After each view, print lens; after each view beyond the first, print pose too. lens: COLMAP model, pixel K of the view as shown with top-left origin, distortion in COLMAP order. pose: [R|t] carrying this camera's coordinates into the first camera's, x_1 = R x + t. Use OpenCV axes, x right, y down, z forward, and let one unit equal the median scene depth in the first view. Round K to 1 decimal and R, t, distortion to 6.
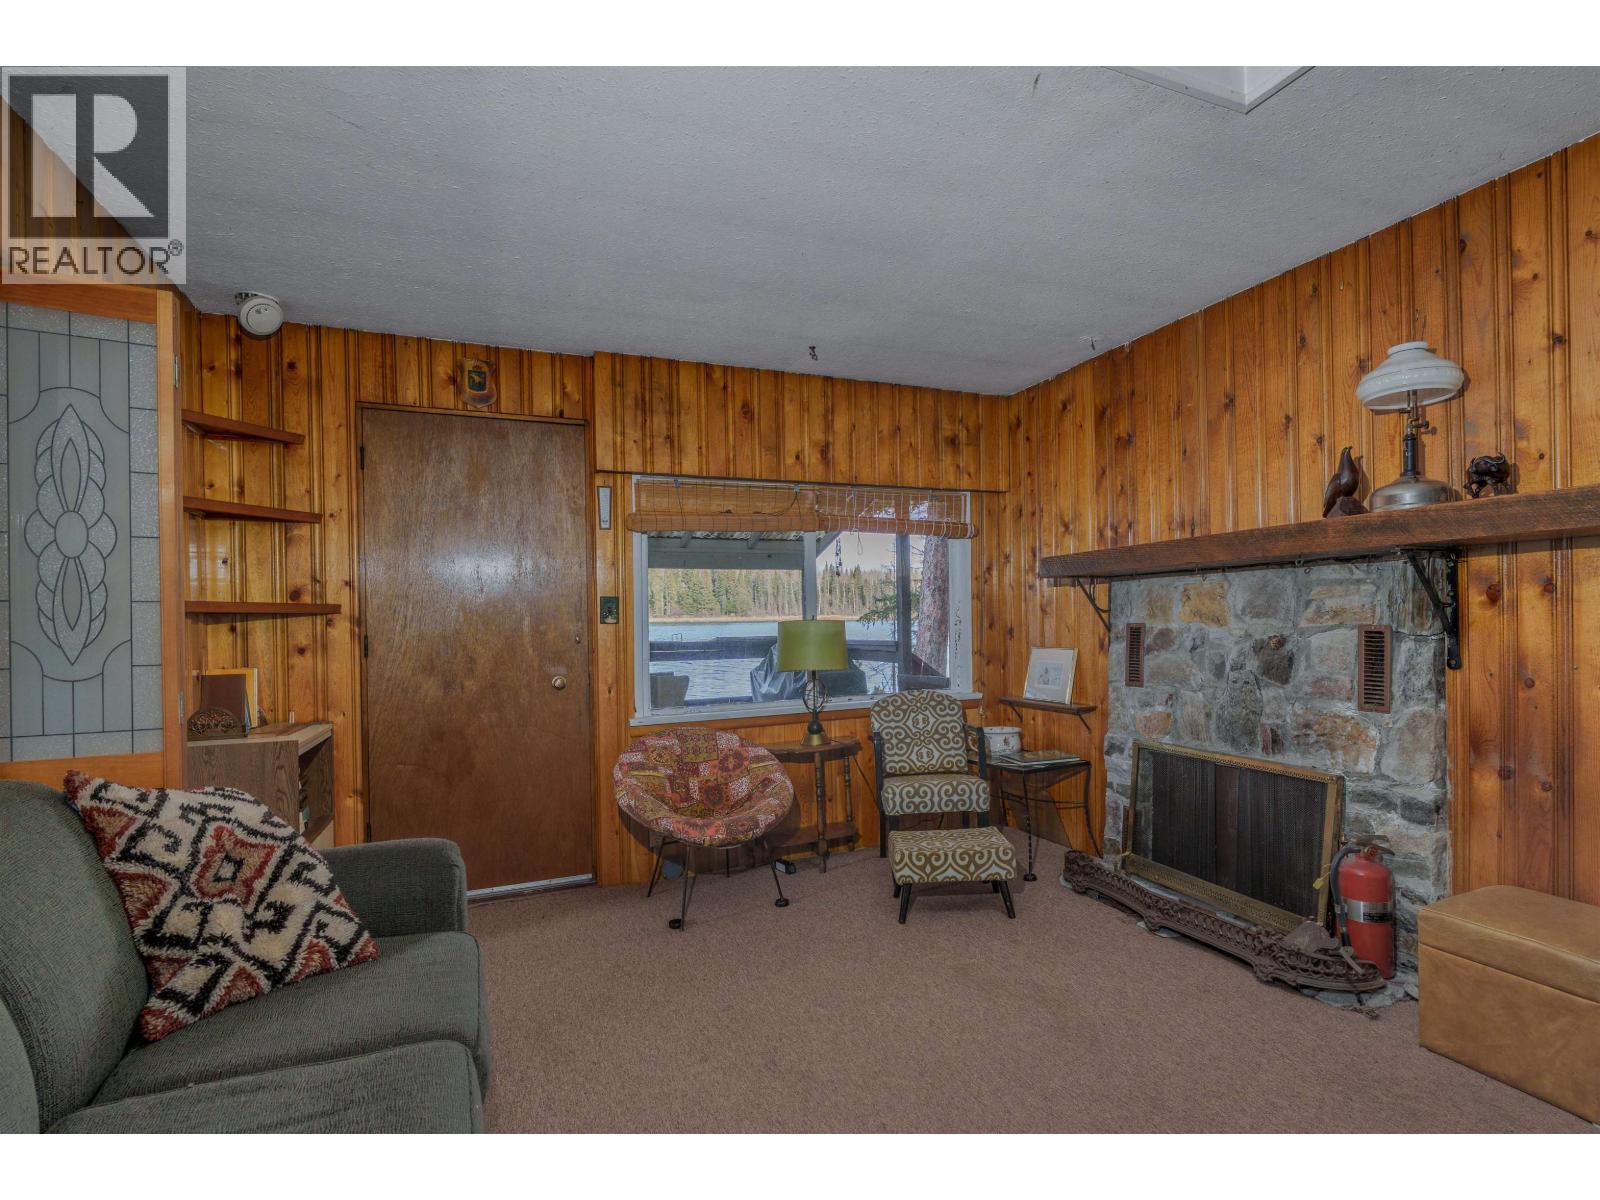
lens RADIAL K [[778.2, 0, 787.2], [0, 778.2, 613.1], [0, 0, 1]] dist [-0.005497, 0.001134]
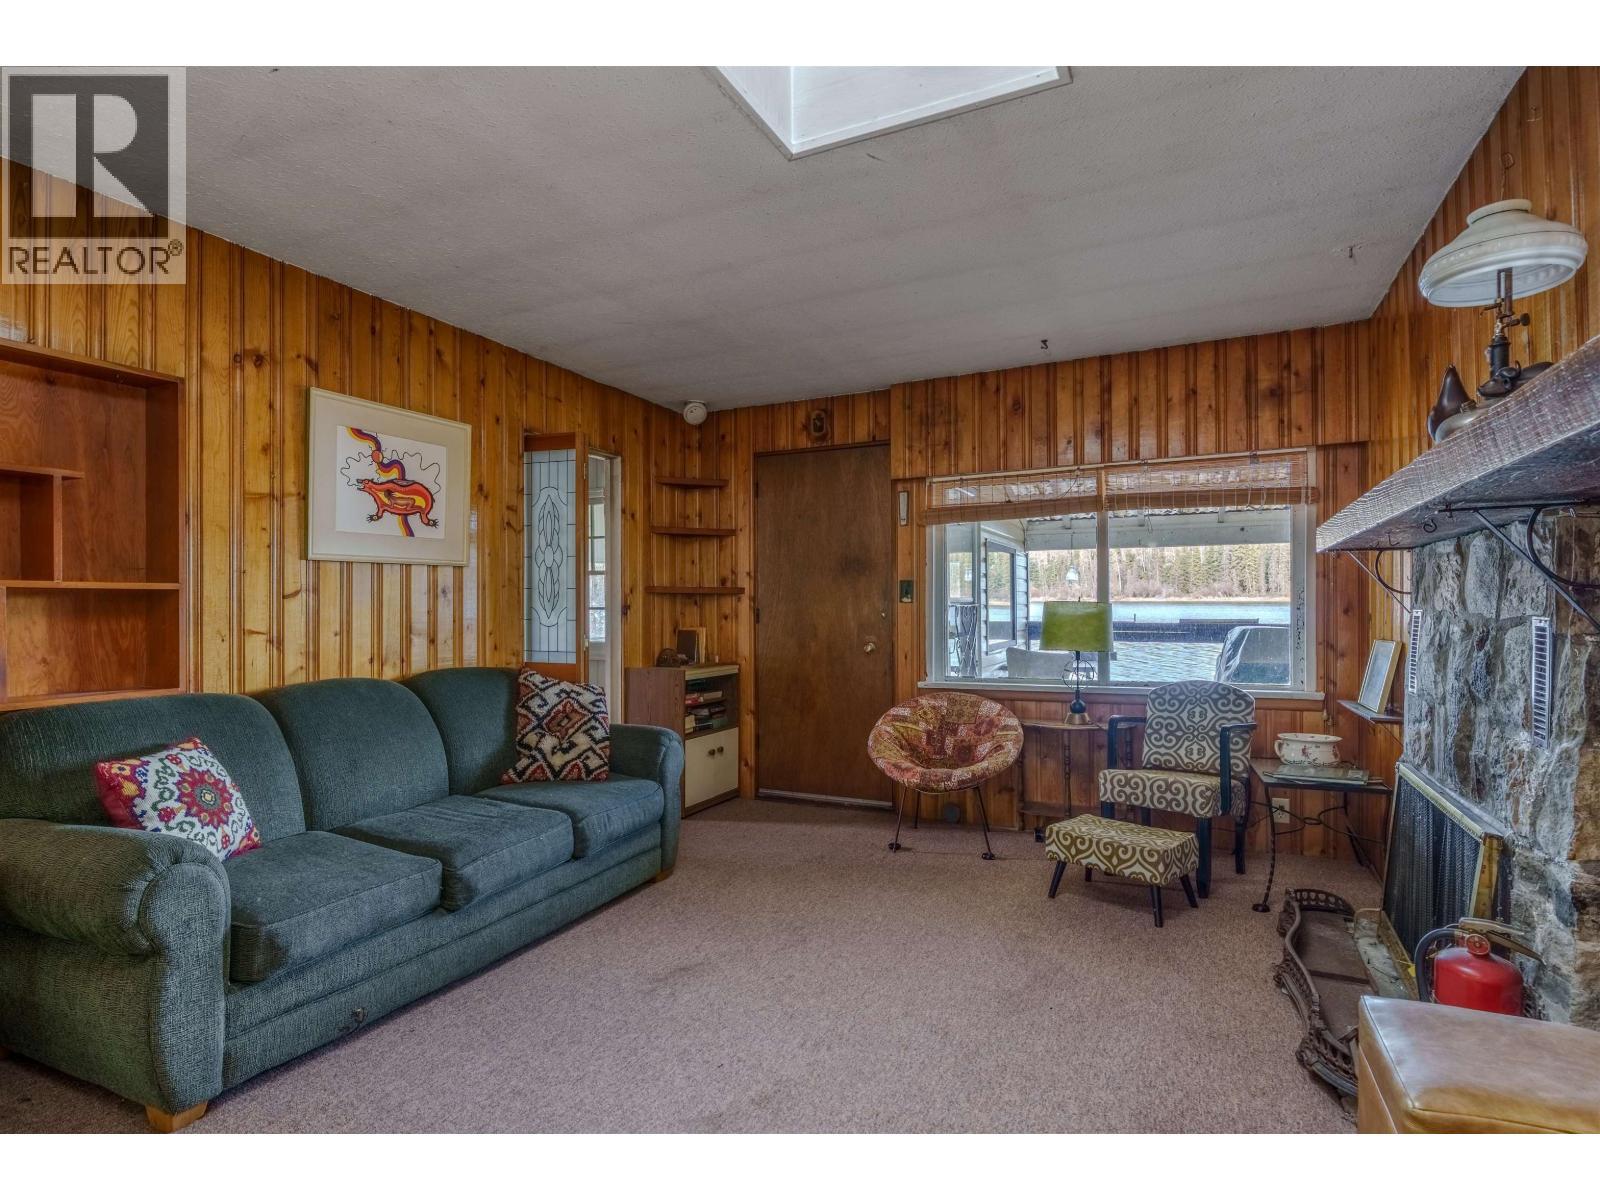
lens RADIAL K [[778.2, 0, 798.5], [0, 778.2, 592.4], [0, 0, 1]] dist [-0.005497, 0.001134]
pose [[0.662441, 0.001831, -0.749112, 0.615422], [-0.000836, 0.999998, 0.001705, -0.004821], [0.749114, -0.000503, 0.662441, 0.061743]]
